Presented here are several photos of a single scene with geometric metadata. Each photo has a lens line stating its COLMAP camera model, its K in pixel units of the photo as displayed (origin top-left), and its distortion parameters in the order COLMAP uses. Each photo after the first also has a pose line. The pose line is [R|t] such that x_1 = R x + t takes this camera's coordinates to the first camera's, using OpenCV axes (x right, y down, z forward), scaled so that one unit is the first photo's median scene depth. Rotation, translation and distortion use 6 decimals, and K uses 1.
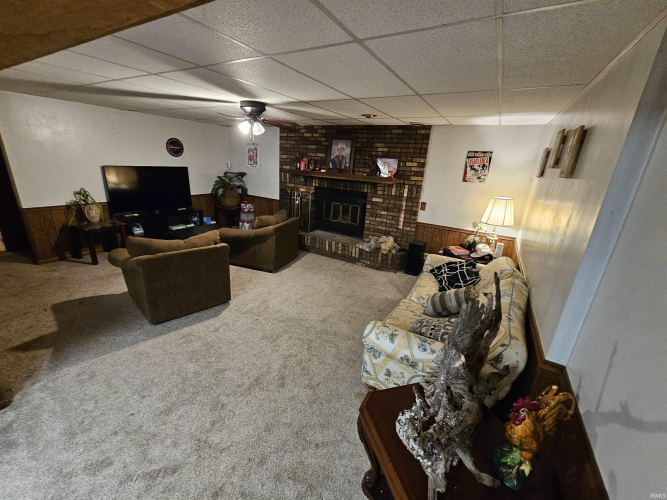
lens RADIAL K [[275.0, 0, 330.5], [0, 275.0, 248.4], [0, 0, 1]] dist [0.000315, 0.000274]
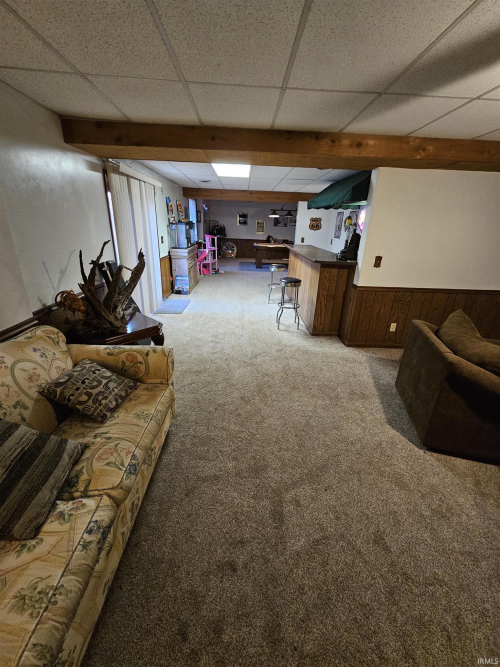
lens RADIAL K [[275.0, 0, 250.7], [0, 275.0, 330.8], [0, 0, 1]] dist [0.000315, 0.000274]
pose [[-0.844961, 0.105177, -0.524384, 0.321849], [-0.246701, 0.793286, 0.556630, -0.329660], [0.474531, 0.599696, -0.644348, 1.357608]]
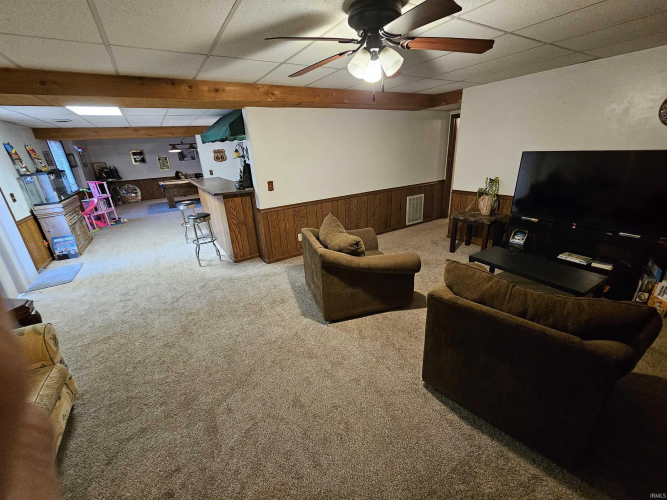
lens RADIAL K [[275.0, 0, 330.5], [0, 275.0, 248.4], [0, 0, 1]] dist [0.000315, 0.000274]
pose [[-0.461304, 0.271398, -0.844714, 0.310360], [-0.245878, 0.875673, 0.415620, -0.421117], [0.852492, 0.399424, -0.337220, 1.534926]]
